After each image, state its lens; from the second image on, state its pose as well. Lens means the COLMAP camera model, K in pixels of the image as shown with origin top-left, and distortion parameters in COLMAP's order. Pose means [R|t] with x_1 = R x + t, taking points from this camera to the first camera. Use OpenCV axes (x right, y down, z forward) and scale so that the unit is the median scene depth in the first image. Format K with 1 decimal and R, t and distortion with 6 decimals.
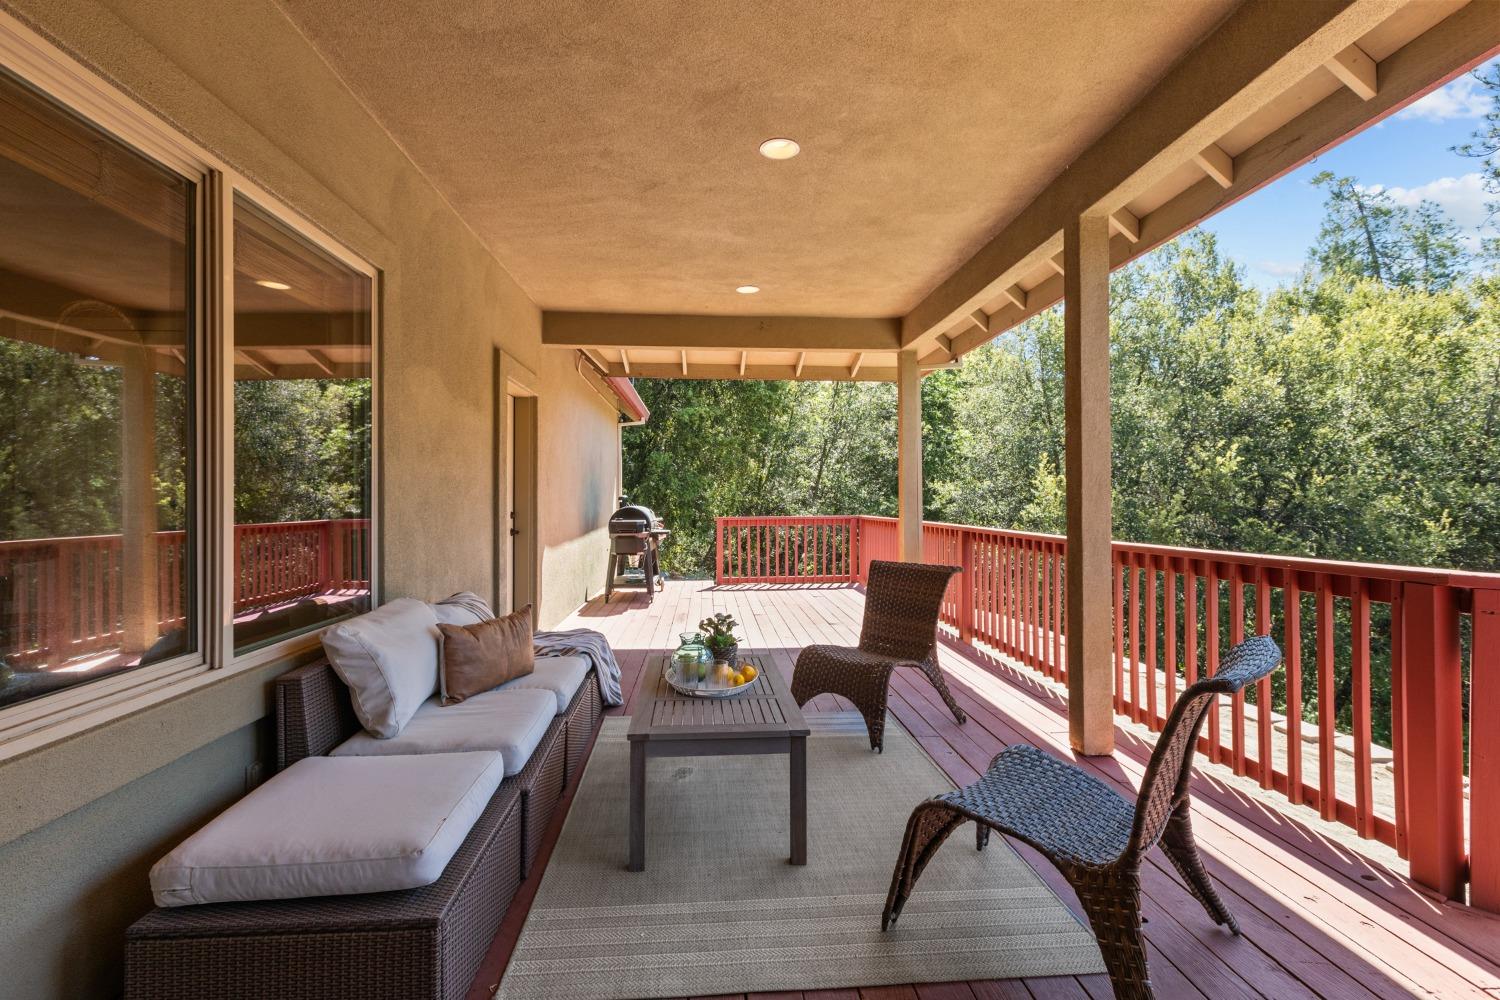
lens RADIAL K [[669.4, 0, 750.0], [0, 669.4, 500.0], [0, 0, 1]] dist [-0.000788, -0.000287]
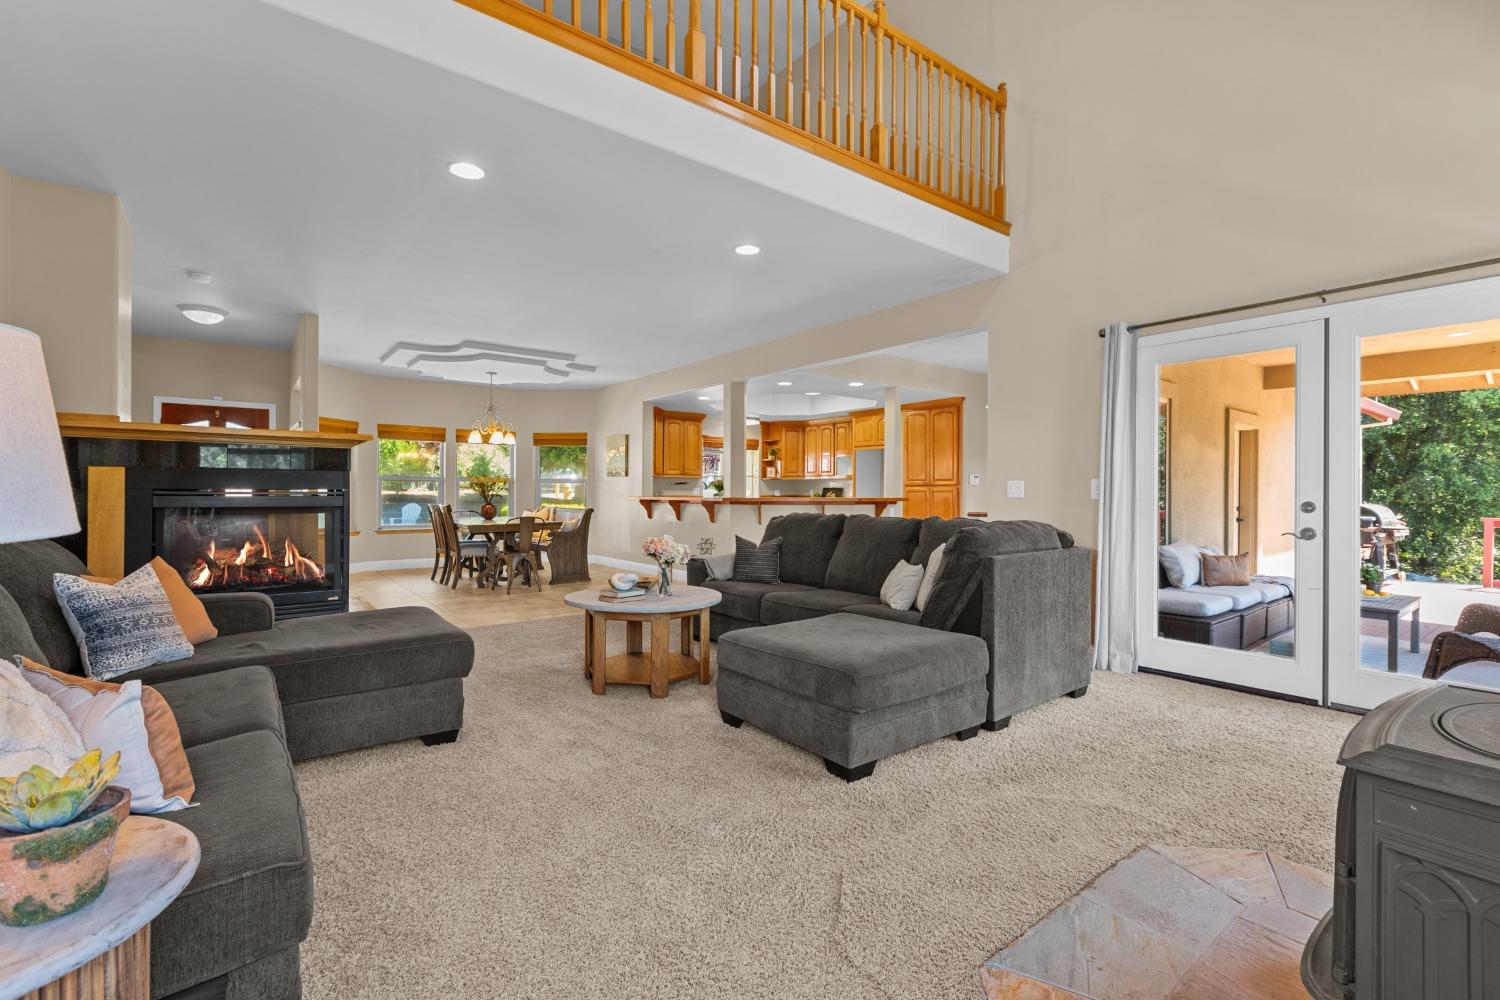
lens RADIAL K [[669.4, 0, 750.0], [0, 669.4, 500.0], [0, 0, 1]] dist [-0.000788, -0.000287]
pose [[0.563027, 0.005299, -0.826421, 0.398802], [-0.002686, 0.999986, 0.004582, -0.003024], [0.826434, -0.000360, 0.563034, -1.111638]]
